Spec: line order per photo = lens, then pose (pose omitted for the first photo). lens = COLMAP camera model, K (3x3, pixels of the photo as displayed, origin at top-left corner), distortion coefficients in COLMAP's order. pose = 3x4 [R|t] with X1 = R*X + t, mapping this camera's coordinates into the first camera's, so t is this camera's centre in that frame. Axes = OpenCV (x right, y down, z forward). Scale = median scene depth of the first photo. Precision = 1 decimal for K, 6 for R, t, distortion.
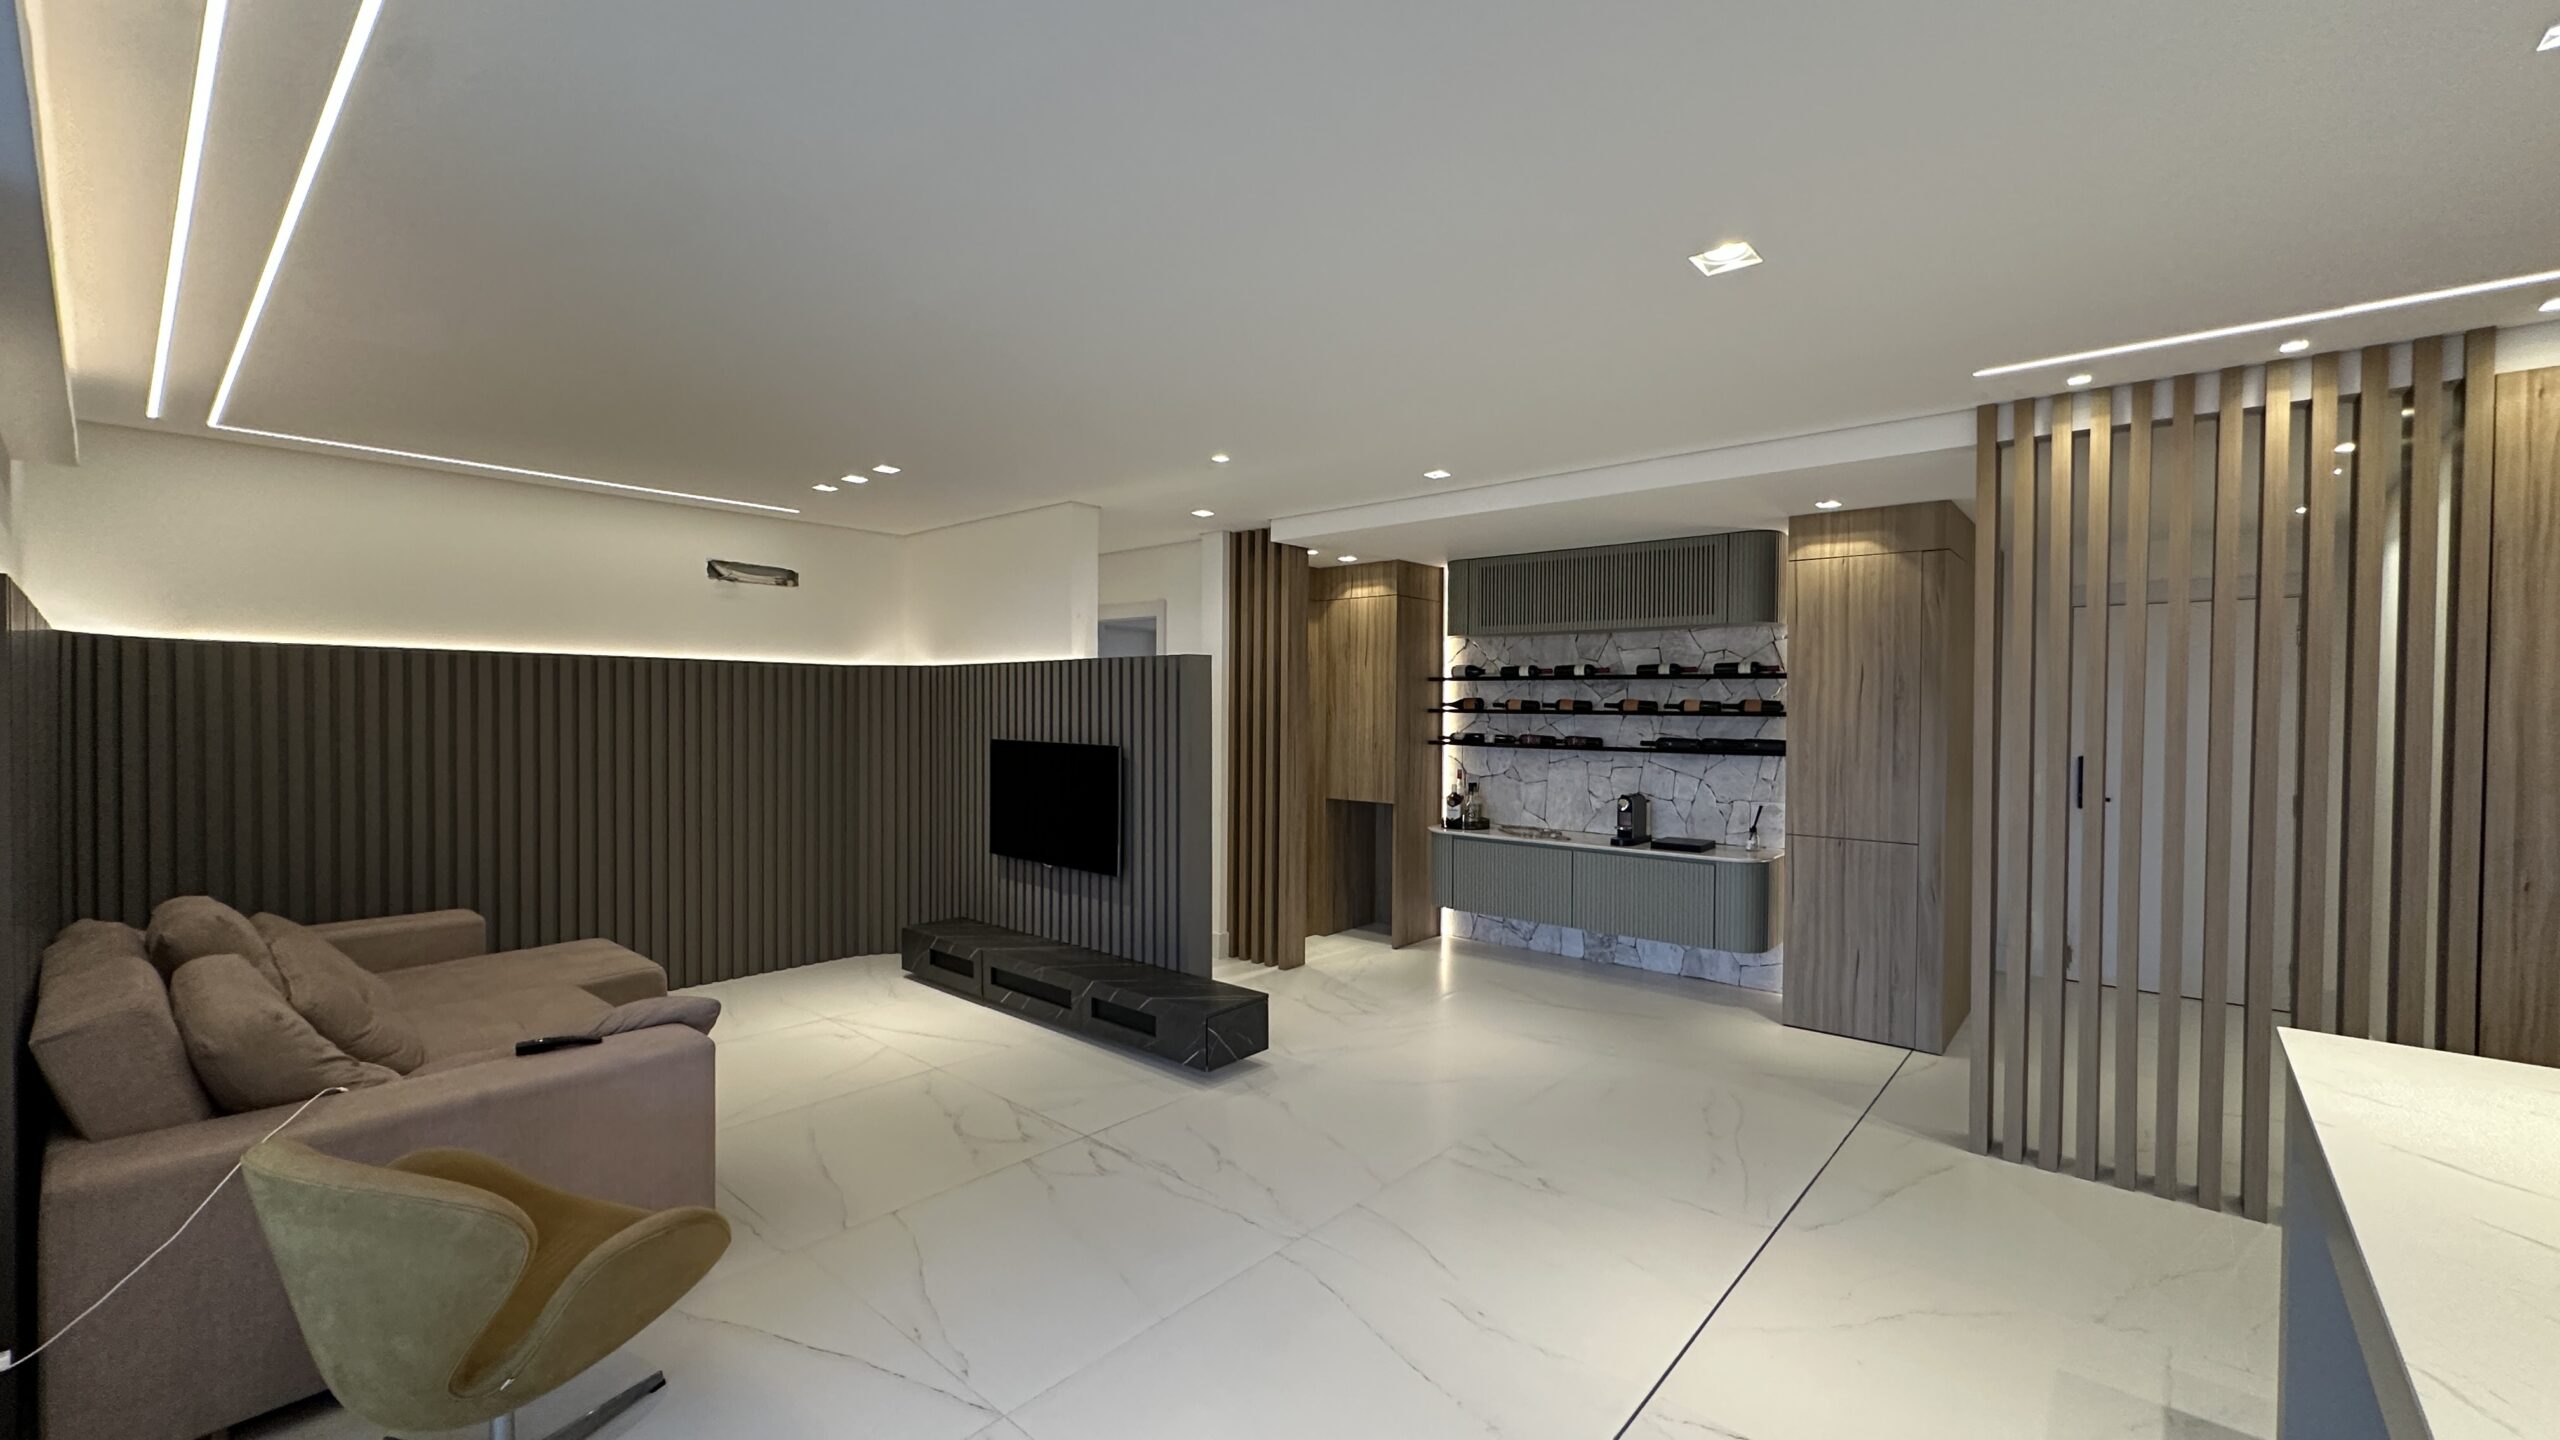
lens RADIAL K [[1011.7, 0, 1284.9], [0, 1011.7, 723.6], [0, 0, 1]] dist [0.000884, 0.000216]
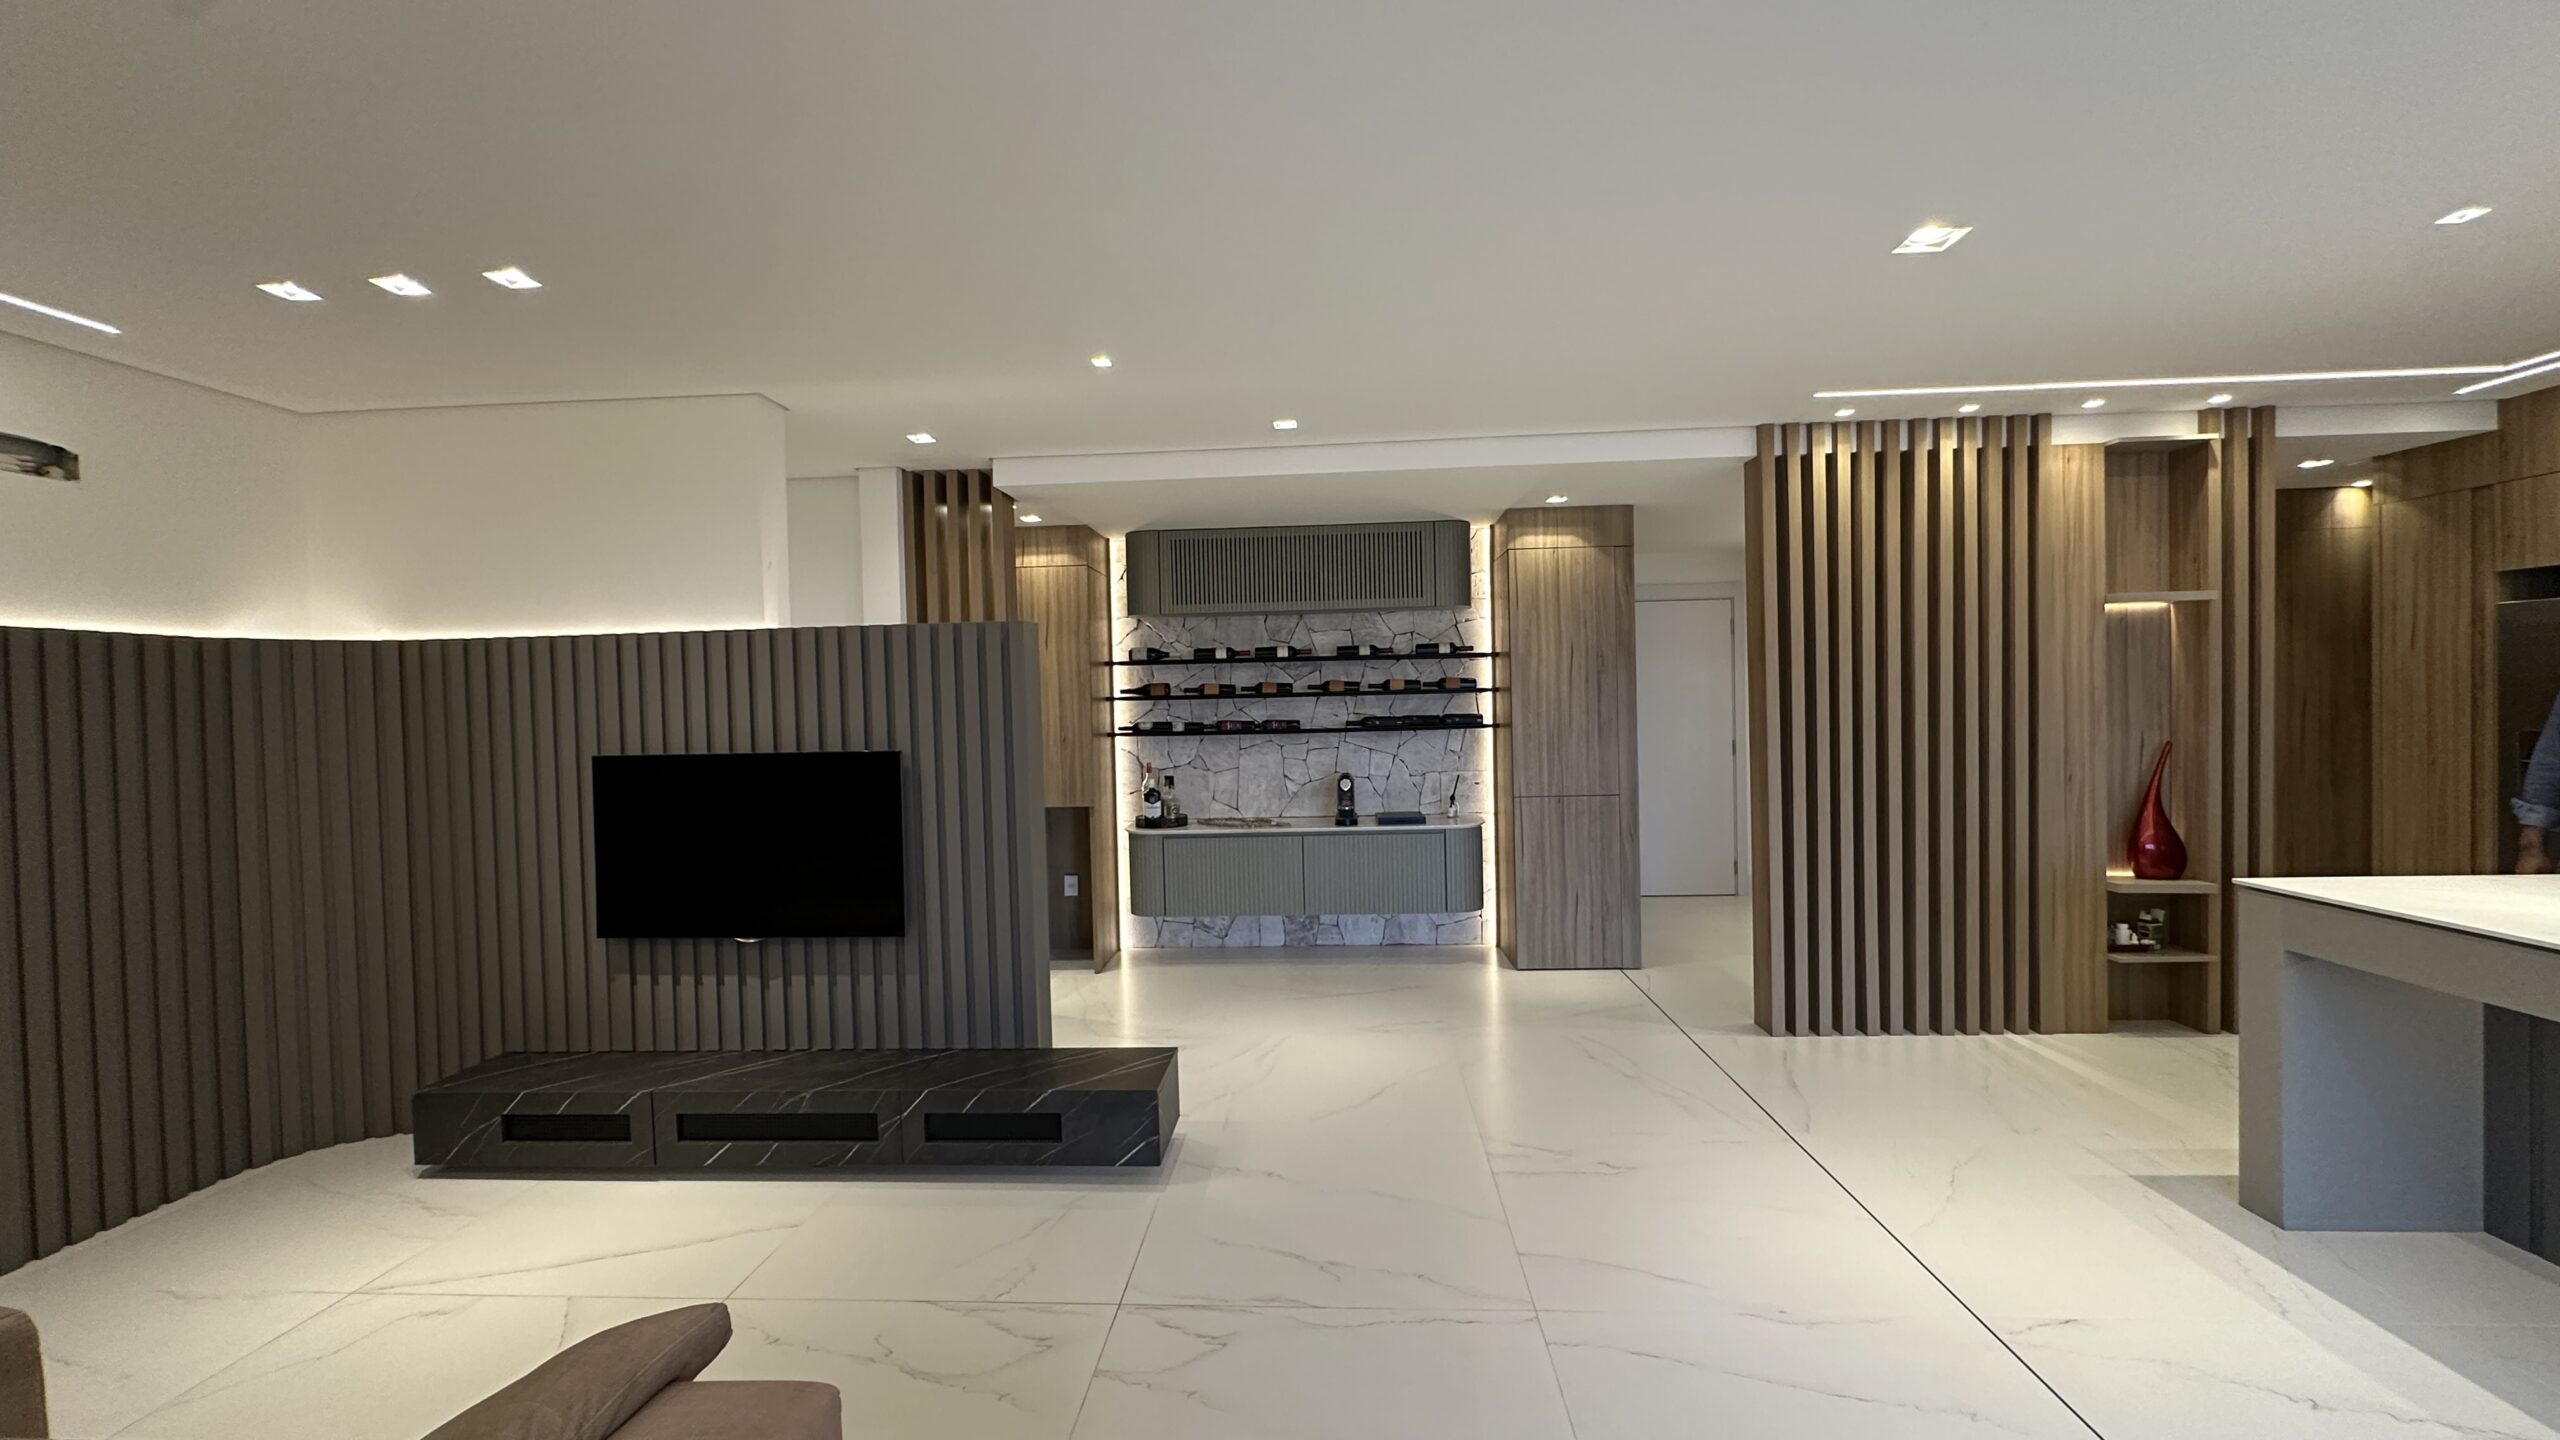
lens RADIAL K [[1011.7, 0, 1284.9], [0, 1011.7, 723.6], [0, 0, 1]] dist [0.000884, 0.000216]
pose [[0.795273, -0.039871, 0.604939, -0.311049], [0.040412, 0.999102, 0.012723, 0.004326], [-0.604903, 0.014329, 0.796170, 0.229610]]
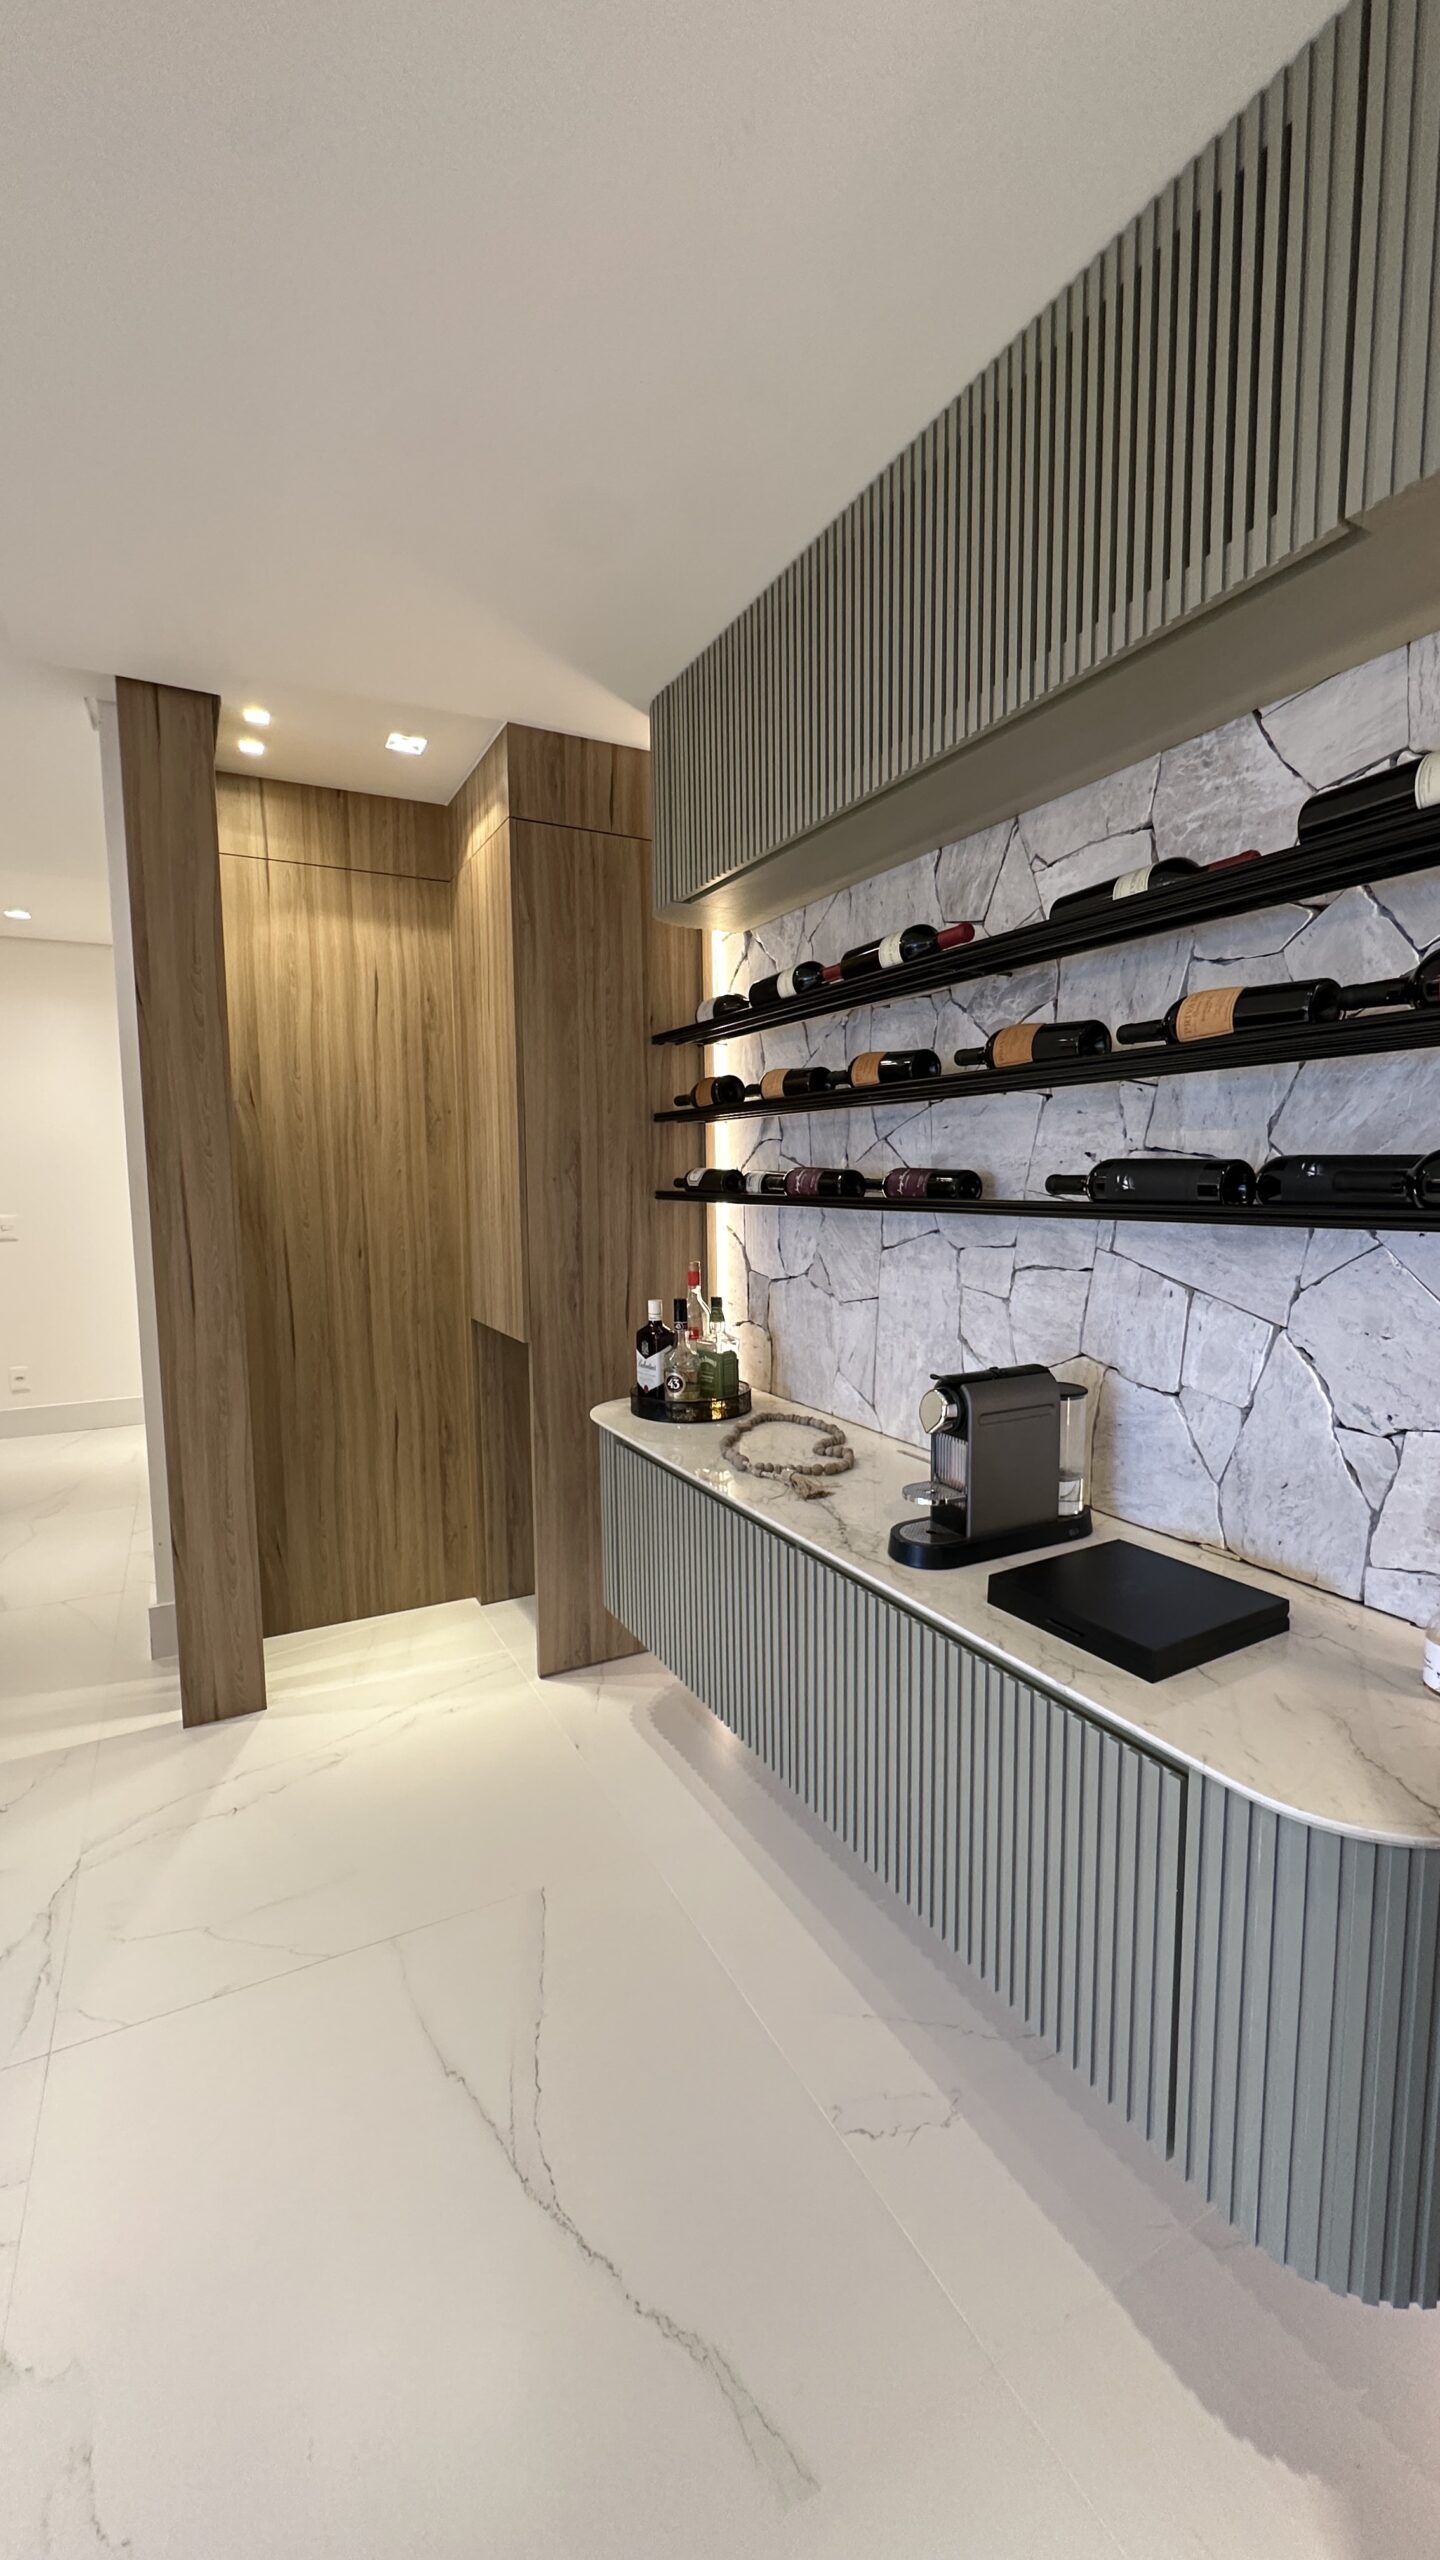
lens RADIAL K [[1023.4, 0, 726.7], [0, 1023.4, 1284.8], [0, 0, 1]] dist [-0.002636, 0.000217]
pose [[0.930389, 0.023339, -0.365829, 0.372996], [0.010169, 0.995944, 0.089402, 0.021055], [0.366432, -0.086898, 0.926378, 0.711617]]
